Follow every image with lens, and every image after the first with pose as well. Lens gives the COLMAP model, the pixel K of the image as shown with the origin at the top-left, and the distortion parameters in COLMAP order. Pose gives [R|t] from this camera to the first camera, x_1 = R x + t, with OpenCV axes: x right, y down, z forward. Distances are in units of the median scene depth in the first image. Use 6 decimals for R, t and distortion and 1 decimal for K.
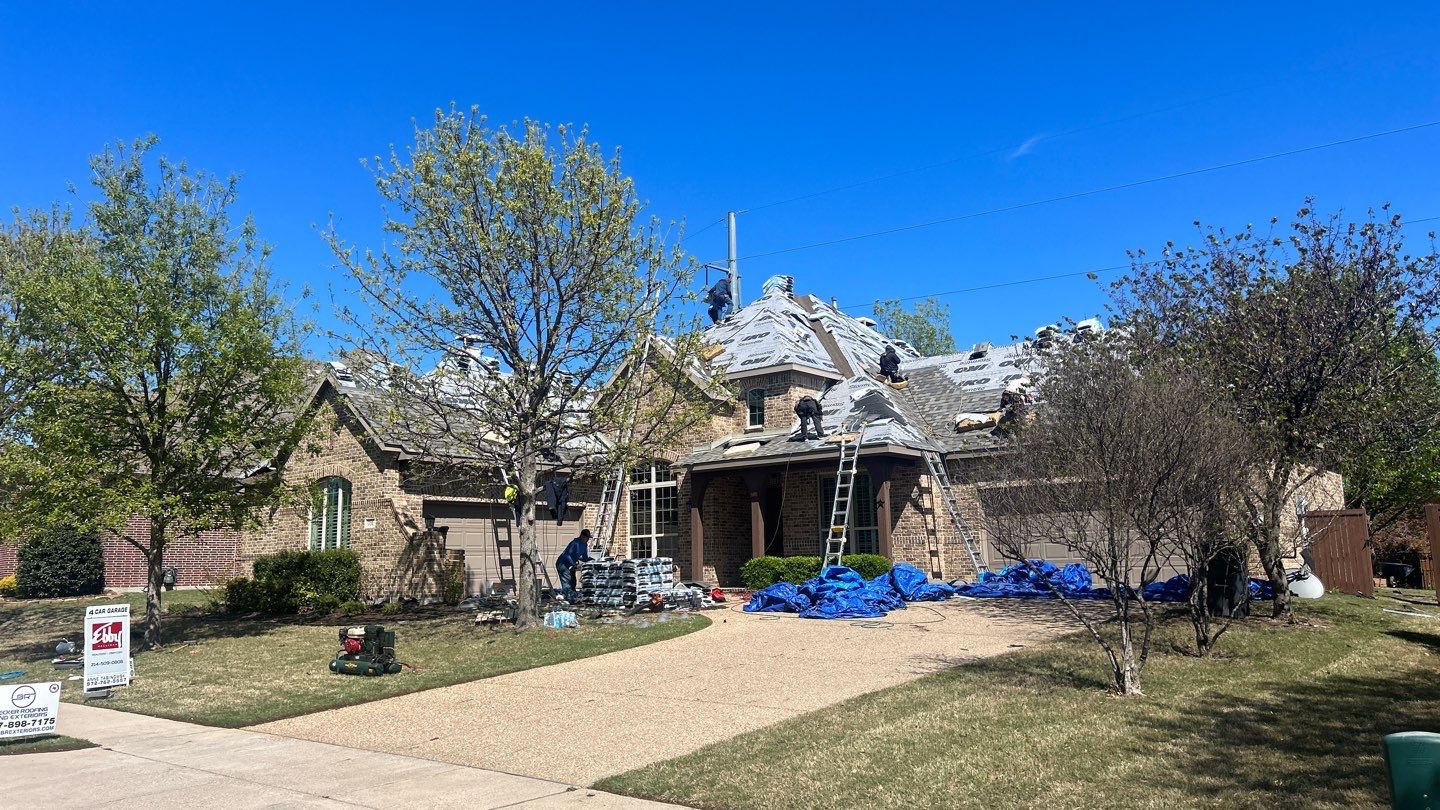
lens RADIAL K [[1095.5, 0, 700.8], [0, 1095.5, 376.1], [0, 0, 1]] dist [0.047958, -0.035874]
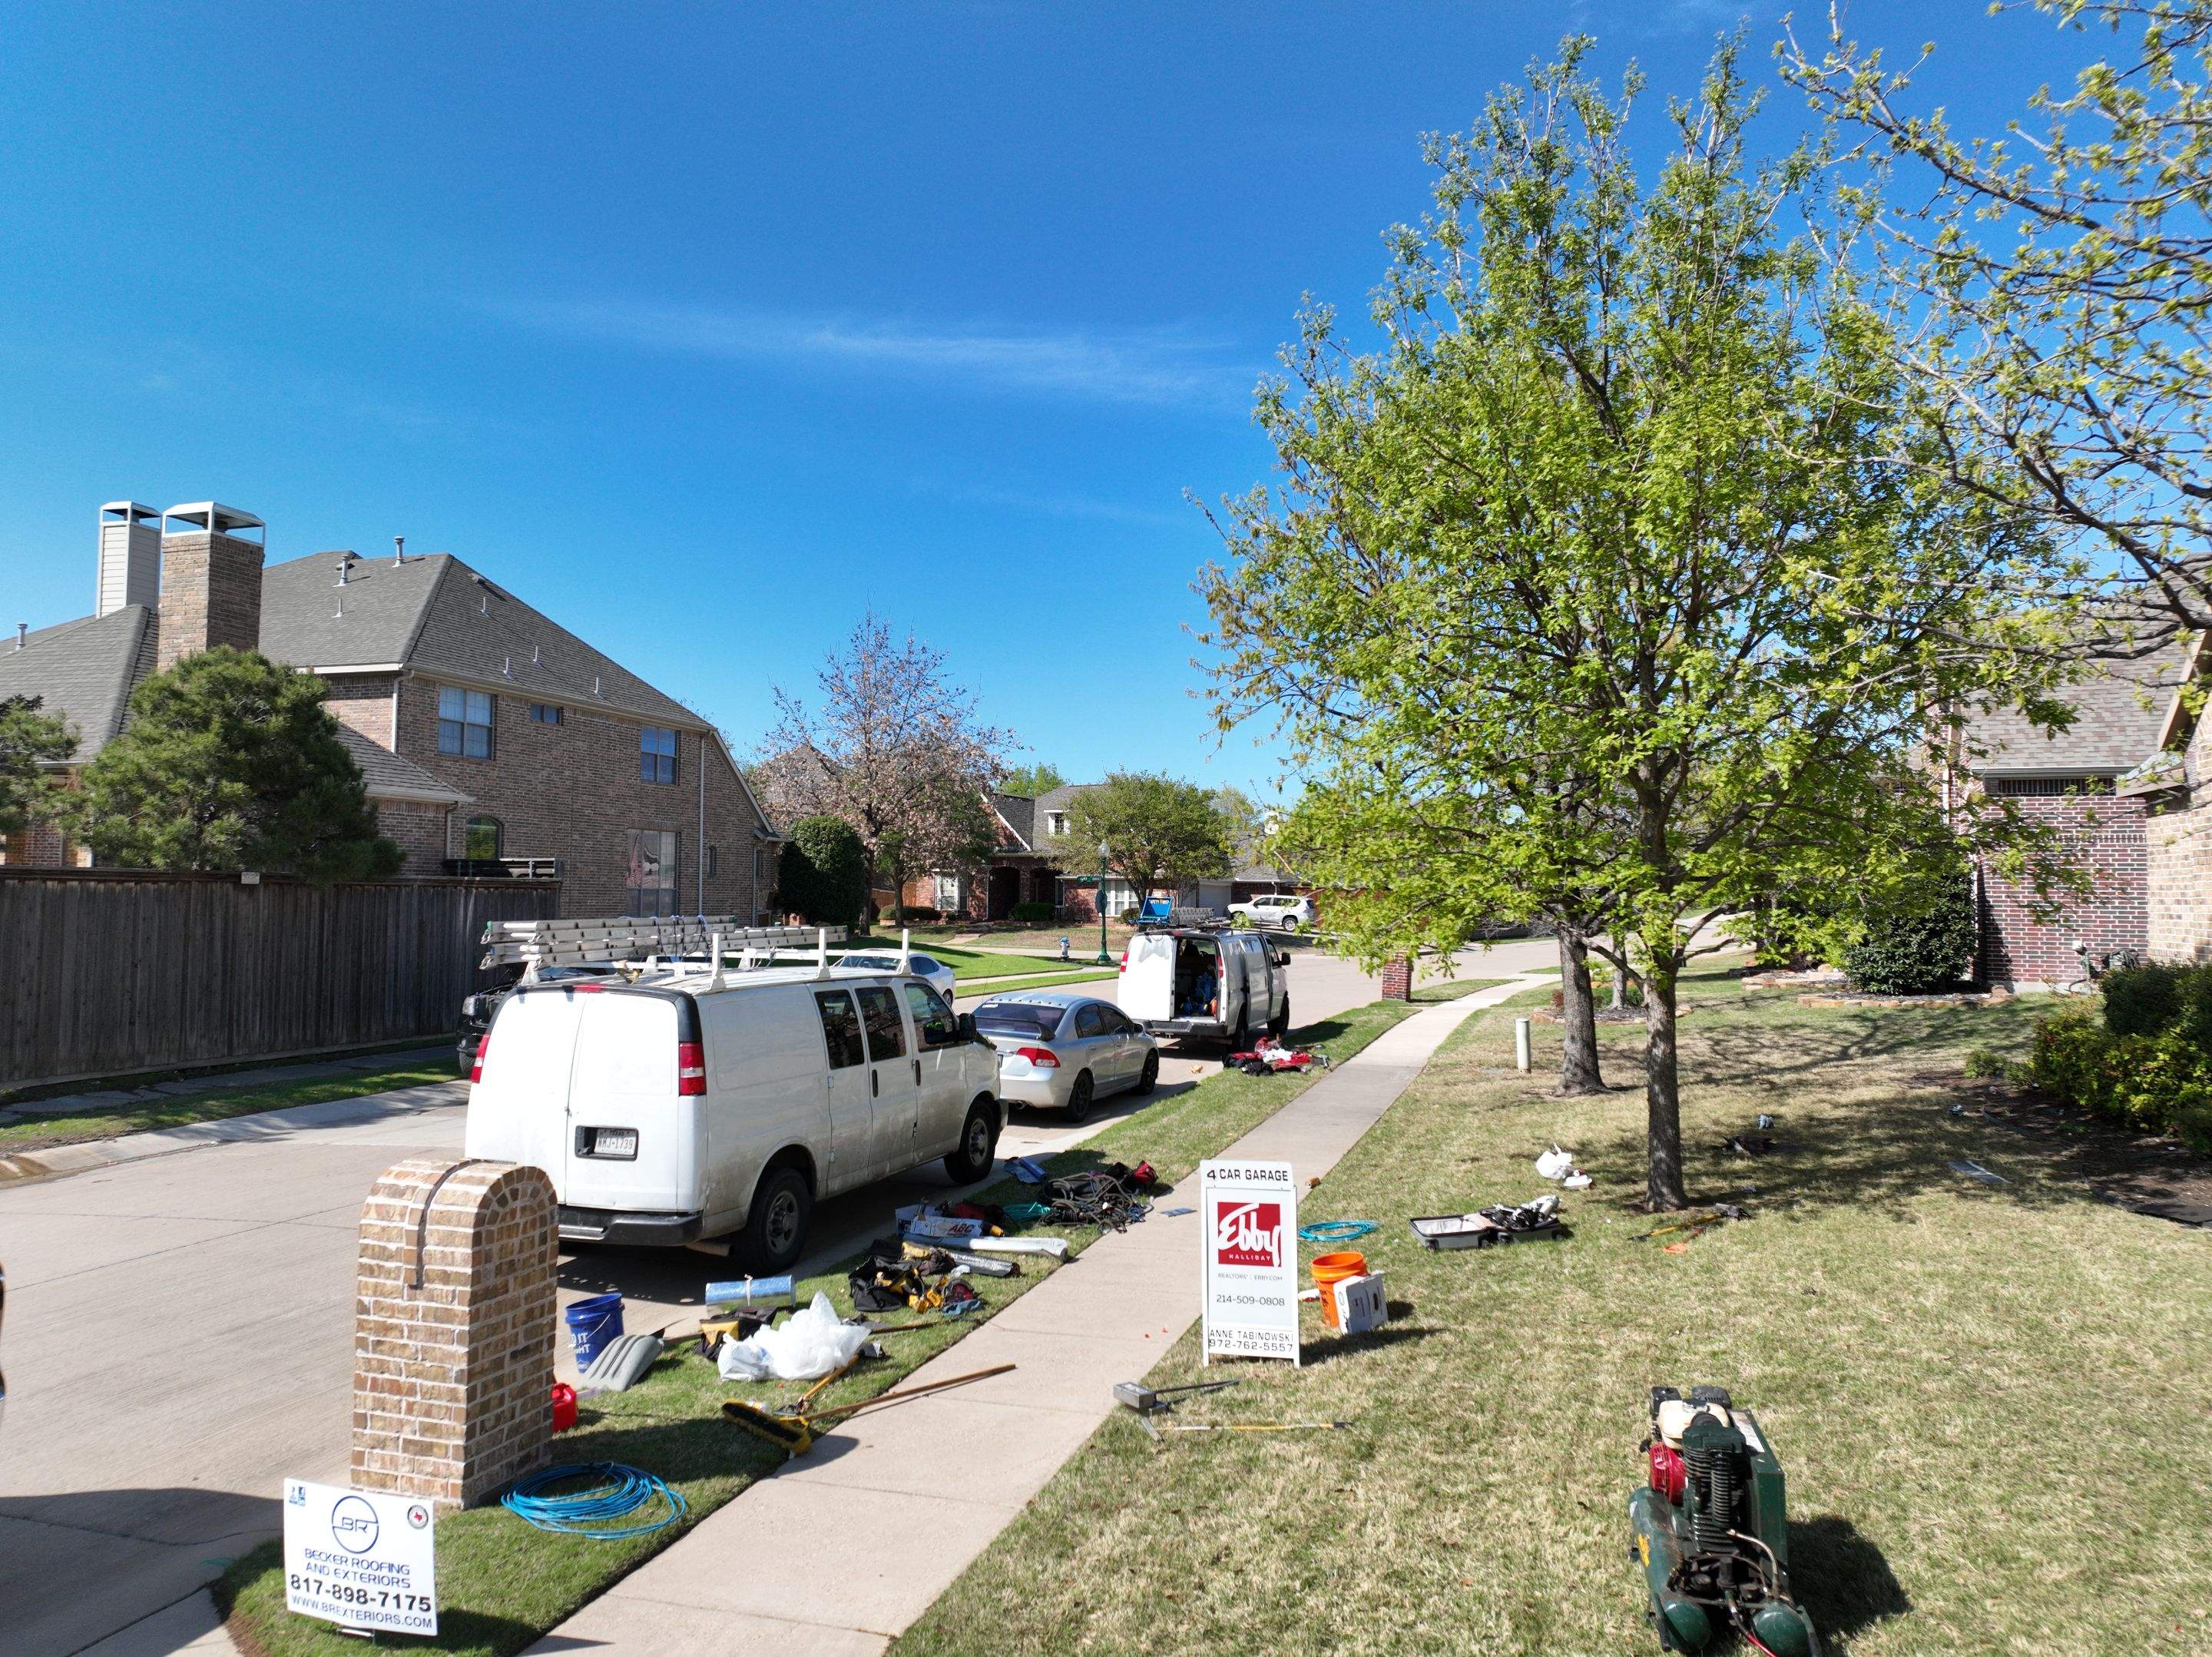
lens RADIAL K [[1558.2, 0, 1127.9], [0, 1558.2, 830.8], [0, 0, 1]] dist [-0.004047, 0.013719]
pose [[0.402057, -0.020224, -0.915391, -0.013397], [0.147030, 0.988208, 0.042745, 0.033663], [0.903733, -0.151776, 0.400289, 0.457047]]
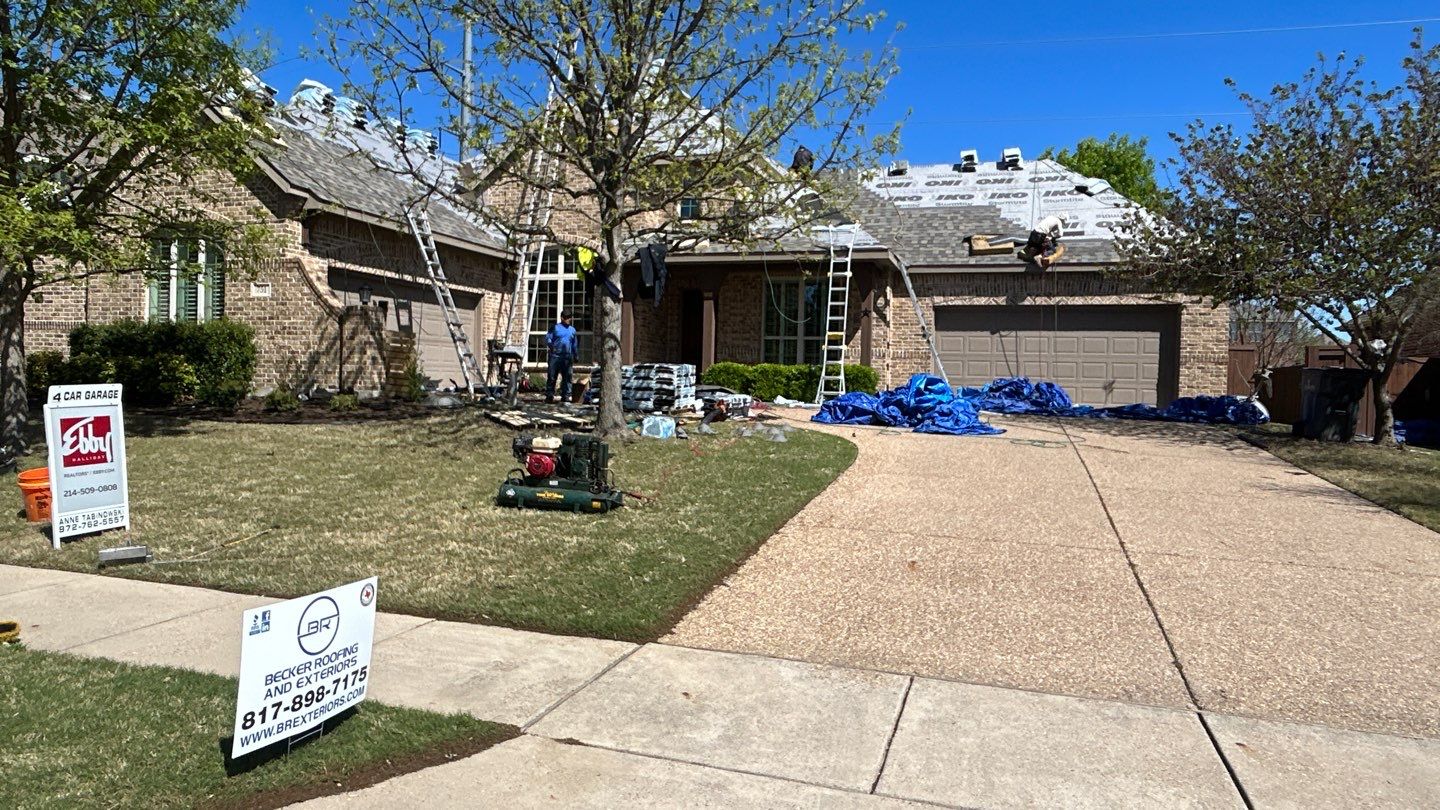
lens RADIAL K [[938.3, 0, 712.6], [0, 938.3, 404.7], [0, 0, 1]] dist [0.001636, -0.003941]
pose [[0.922091, 0.032786, 0.385582, -0.263765], [-0.108820, 0.978165, 0.177063, 0.064287], [-0.371358, -0.205227, 0.905525, 0.296822]]
